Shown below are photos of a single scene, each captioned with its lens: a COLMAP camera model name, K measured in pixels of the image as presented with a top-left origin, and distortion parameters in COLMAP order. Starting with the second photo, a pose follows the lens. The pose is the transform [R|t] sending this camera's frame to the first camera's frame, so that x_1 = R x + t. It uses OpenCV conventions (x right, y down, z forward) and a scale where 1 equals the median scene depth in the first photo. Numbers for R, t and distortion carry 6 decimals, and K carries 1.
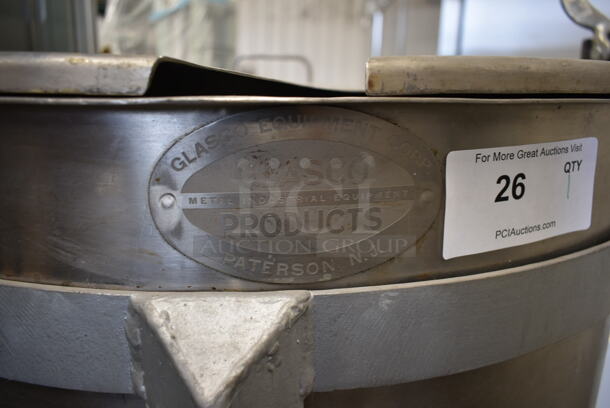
lens RADIAL K [[460.2, 0, 291.0], [0, 460.2, 197.7], [0, 0, 1]] dist [-0.010280, 0.006998]
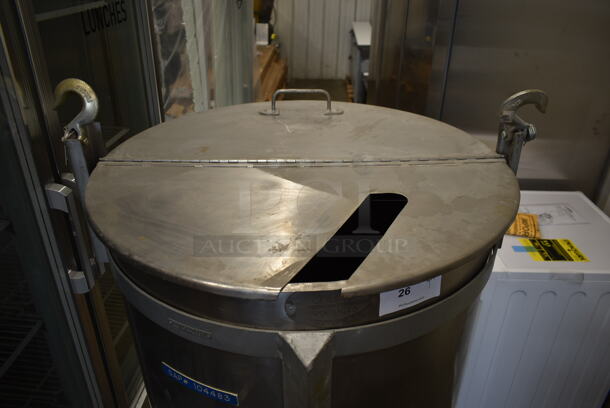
lens RADIAL K [[460.2, 0, 306.7], [0, 460.2, 205.6], [0, 0, 1]] dist [-0.010280, 0.006998]
pose [[0.999891, -0.011476, 0.009338, -0.173752], [0.008446, 0.960944, 0.276614, -1.489944], [-0.012147, -0.276505, 0.960936, -1.791471]]
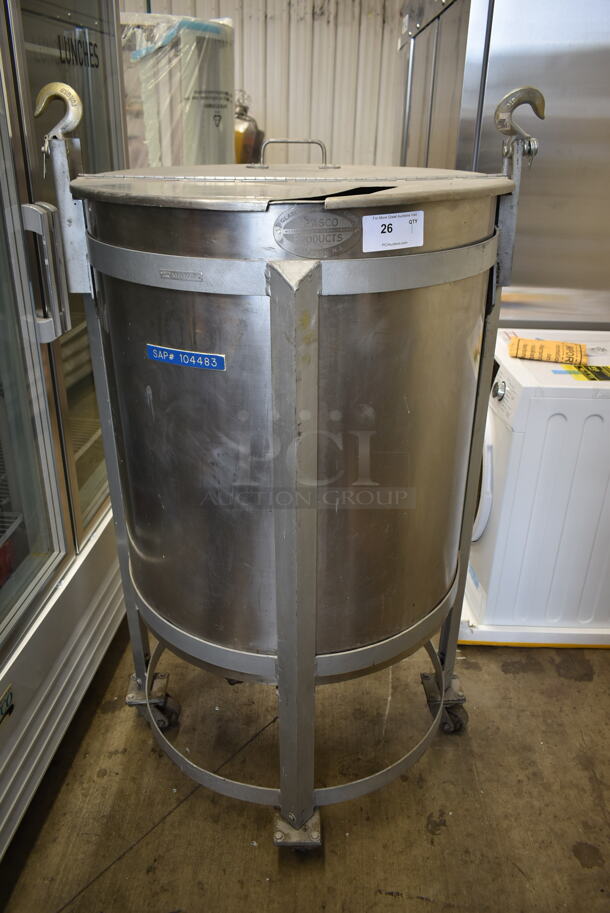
lens RADIAL K [[688.9, 0, 300.5], [0, 688.9, 456.9], [0, 0, 1]] dist [-0.010280, 0.006998]
pose [[0.999954, -0.009410, 0.001939, -0.126945], [0.008765, 0.976165, 0.216854, 0.508643], [-0.003933, -0.216827, 0.976202, -4.161264]]
